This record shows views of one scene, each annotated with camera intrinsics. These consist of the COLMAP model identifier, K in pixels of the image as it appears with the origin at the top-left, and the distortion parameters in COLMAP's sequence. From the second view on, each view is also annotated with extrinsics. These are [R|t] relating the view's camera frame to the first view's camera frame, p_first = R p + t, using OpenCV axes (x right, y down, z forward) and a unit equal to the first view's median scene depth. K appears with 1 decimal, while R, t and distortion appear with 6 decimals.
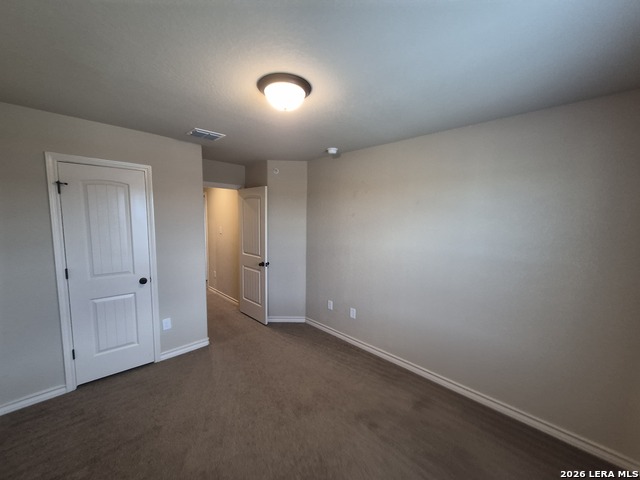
lens RADIAL K [[252.2, 0, 318.6], [0, 252.2, 243.4], [0, 0, 1]] dist [0.007972, -0.000084]
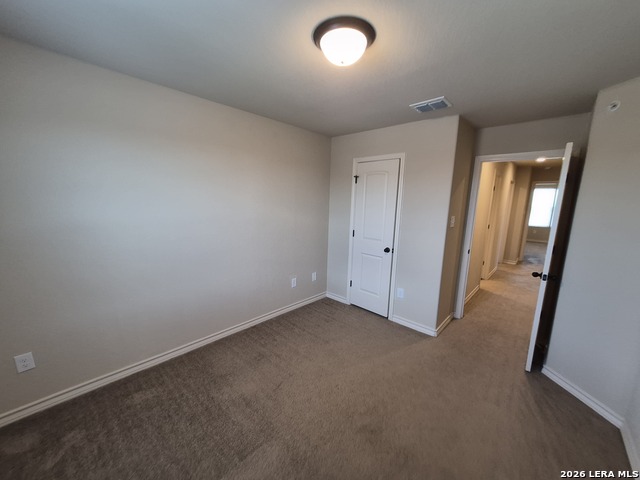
lens RADIAL K [[252.2, 0, 313.9], [0, 252.2, 243.9], [0, 0, 1]] dist [0.007972, -0.000084]
pose [[0.023034, 0.162790, -0.986392, 0.529338], [-0.120745, 0.979884, 0.158896, -0.035075], [0.992416, 0.115442, 0.042227, 0.605186]]
